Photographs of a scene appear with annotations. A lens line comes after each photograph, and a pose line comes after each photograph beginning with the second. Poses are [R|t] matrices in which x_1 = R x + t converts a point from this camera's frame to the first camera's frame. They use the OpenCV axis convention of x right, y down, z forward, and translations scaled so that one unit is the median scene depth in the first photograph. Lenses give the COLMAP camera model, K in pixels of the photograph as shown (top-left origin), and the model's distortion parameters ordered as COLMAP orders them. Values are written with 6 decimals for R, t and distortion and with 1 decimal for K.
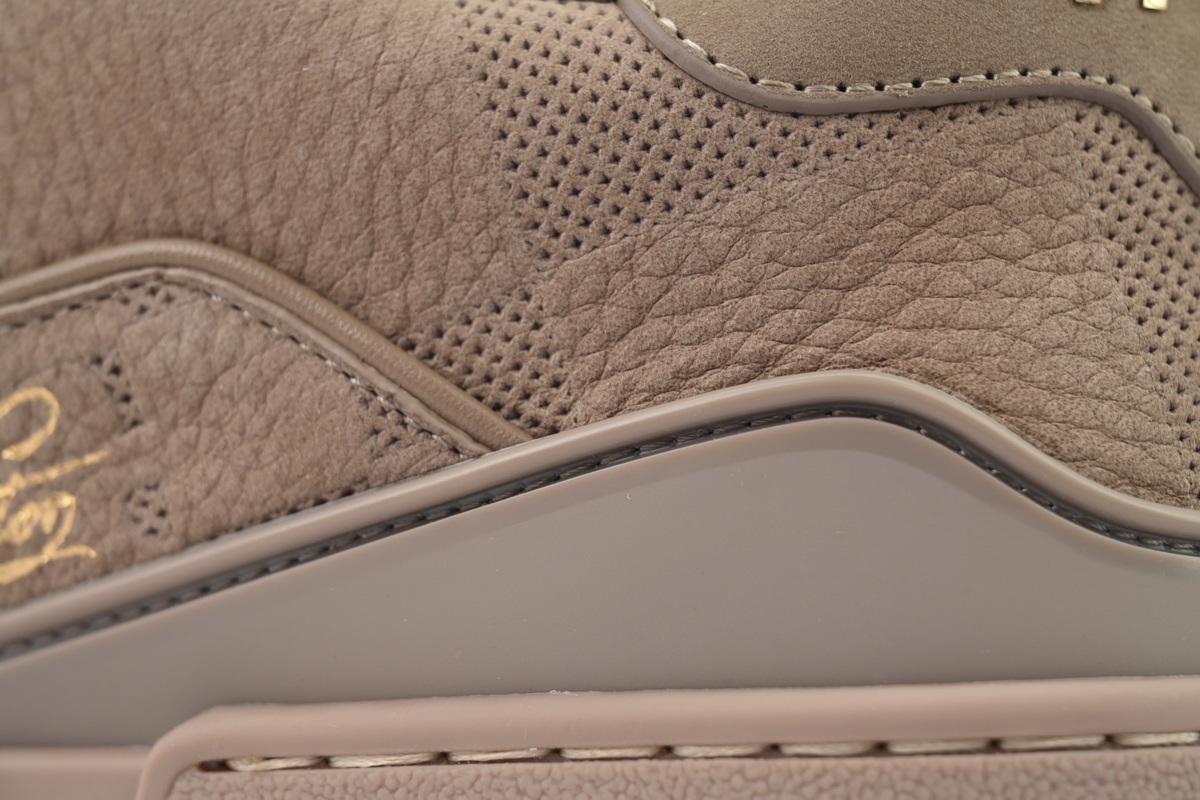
lens RADIAL K [[4128.4, 0, 600.0], [0, 4128.4, 400.2], [0, 0, 1]] dist [0.034715, 0.000000]
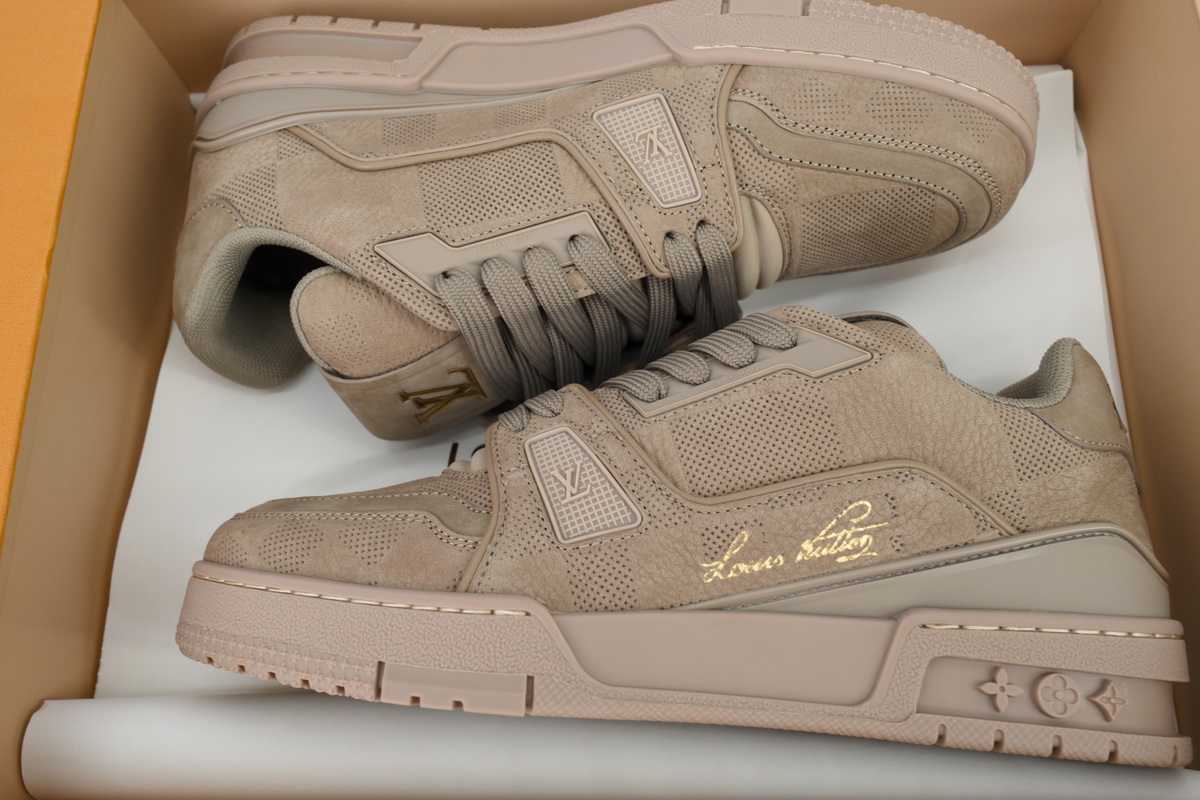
lens RADIAL K [[959.5, 0, 604.2], [0, 959.5, 394.1], [0, 0, 1]] dist [0.058621, -0.002242]
pose [[0.874971, 0.154990, 0.458698, -0.677166], [-0.090805, 0.983099, -0.158967, 0.053067], [-0.475584, 0.097439, 0.874257, 0.442985]]
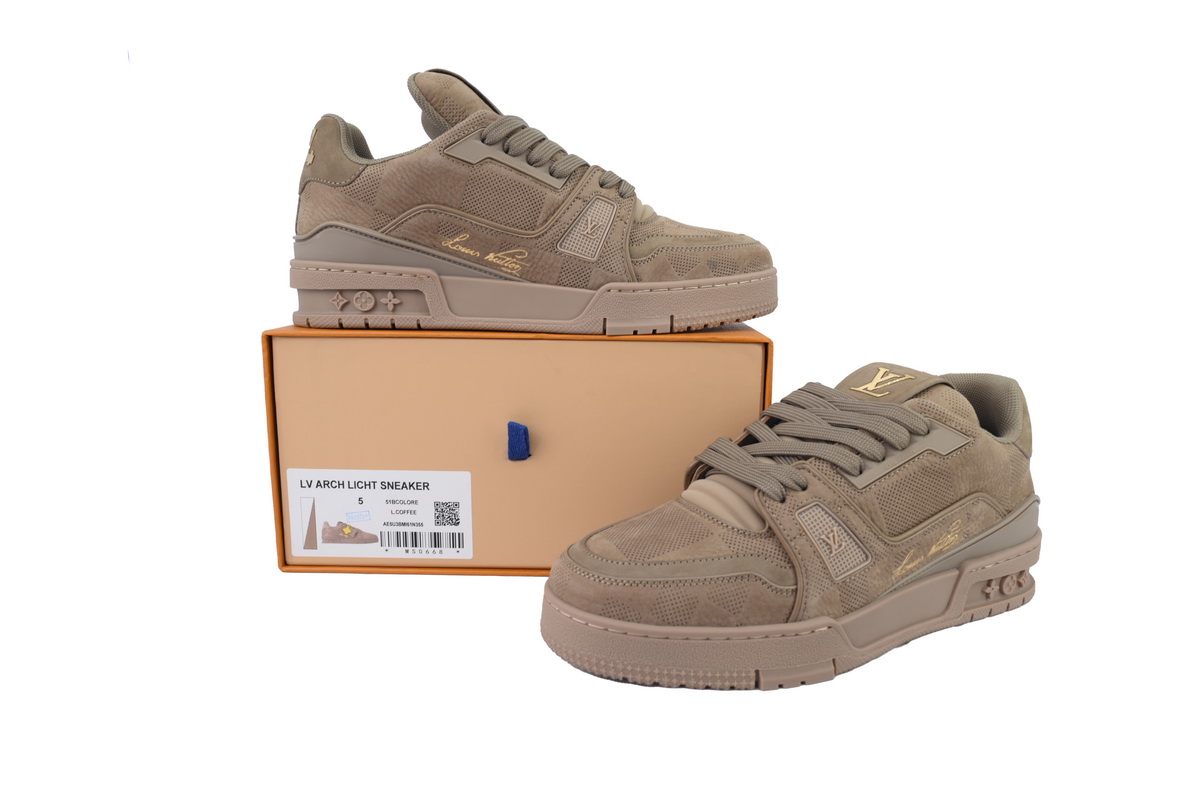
lens RADIAL K [[855.2, 0, 598.4], [0, 855.2, 399.1], [0, 0, 1]] dist [-0.000797, 0.000252]
pose [[0.569153, -0.163716, 0.805768, -1.407329], [-0.066257, 0.967658, 0.243410, -0.440350], [-0.819558, -0.191925, 0.539898, 0.810963]]
